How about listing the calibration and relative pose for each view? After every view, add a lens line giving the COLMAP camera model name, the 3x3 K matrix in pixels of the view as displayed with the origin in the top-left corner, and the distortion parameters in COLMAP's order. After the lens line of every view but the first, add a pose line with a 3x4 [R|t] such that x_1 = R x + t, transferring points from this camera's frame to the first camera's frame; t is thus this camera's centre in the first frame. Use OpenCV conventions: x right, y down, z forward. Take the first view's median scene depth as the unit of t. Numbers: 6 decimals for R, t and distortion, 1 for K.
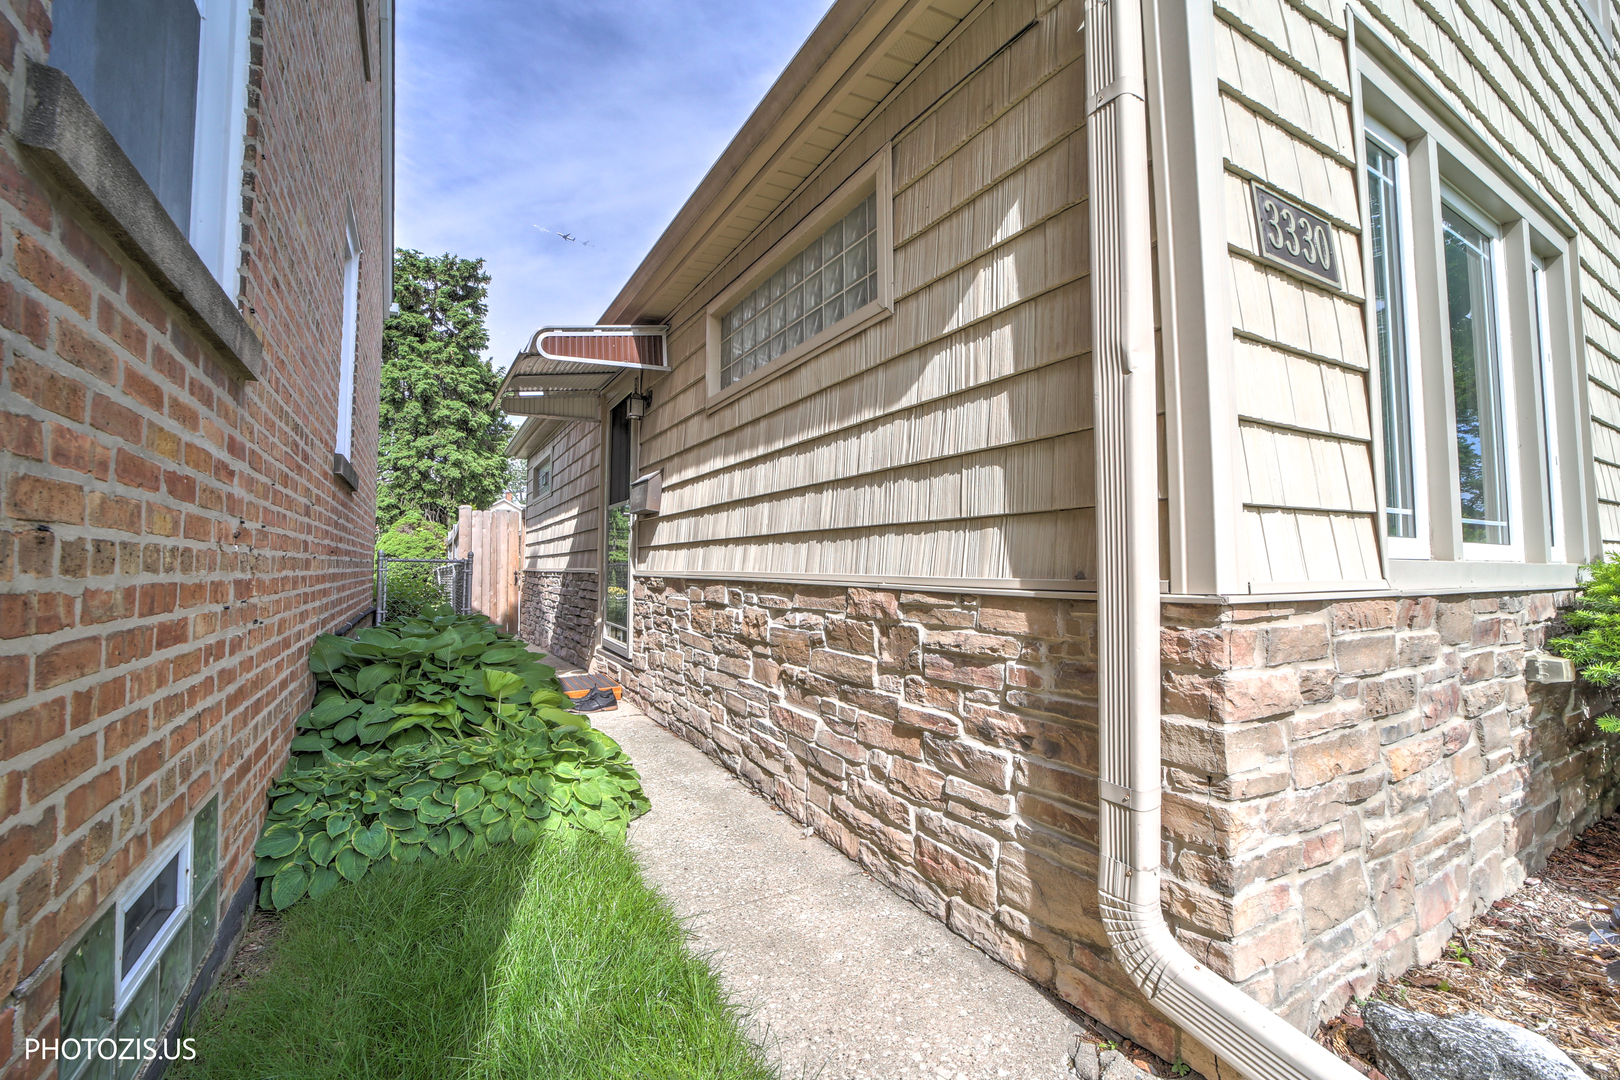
lens RADIAL K [[664.1, 0, 819.5], [0, 664.1, 527.0], [0, 0, 1]] dist [-0.009705, 0.001611]
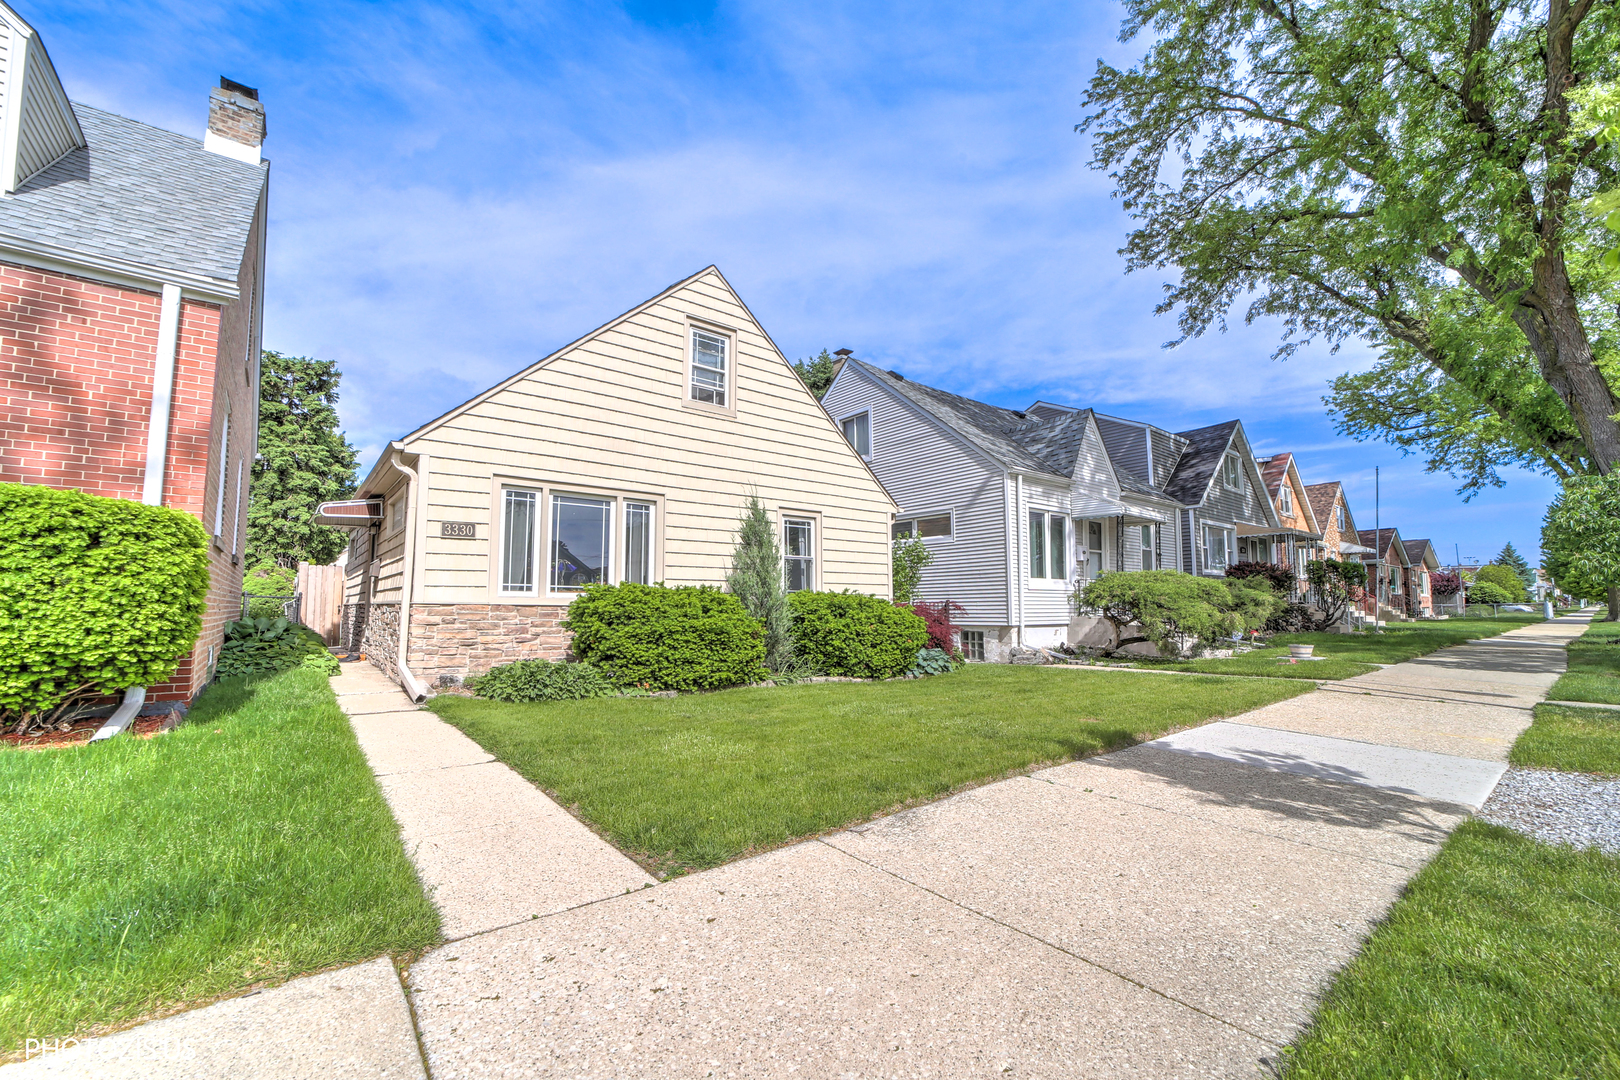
lens RADIAL K [[664.1, 0, 810.9], [0, 664.1, 551.5], [0, 0, 1]] dist [-0.009705, 0.001611]
pose [[0.990859, 0.014834, 0.134087, 0.247402], [-0.011467, 0.999600, -0.025843, -0.017780], [-0.134417, 0.024069, 0.990633, -0.394596]]
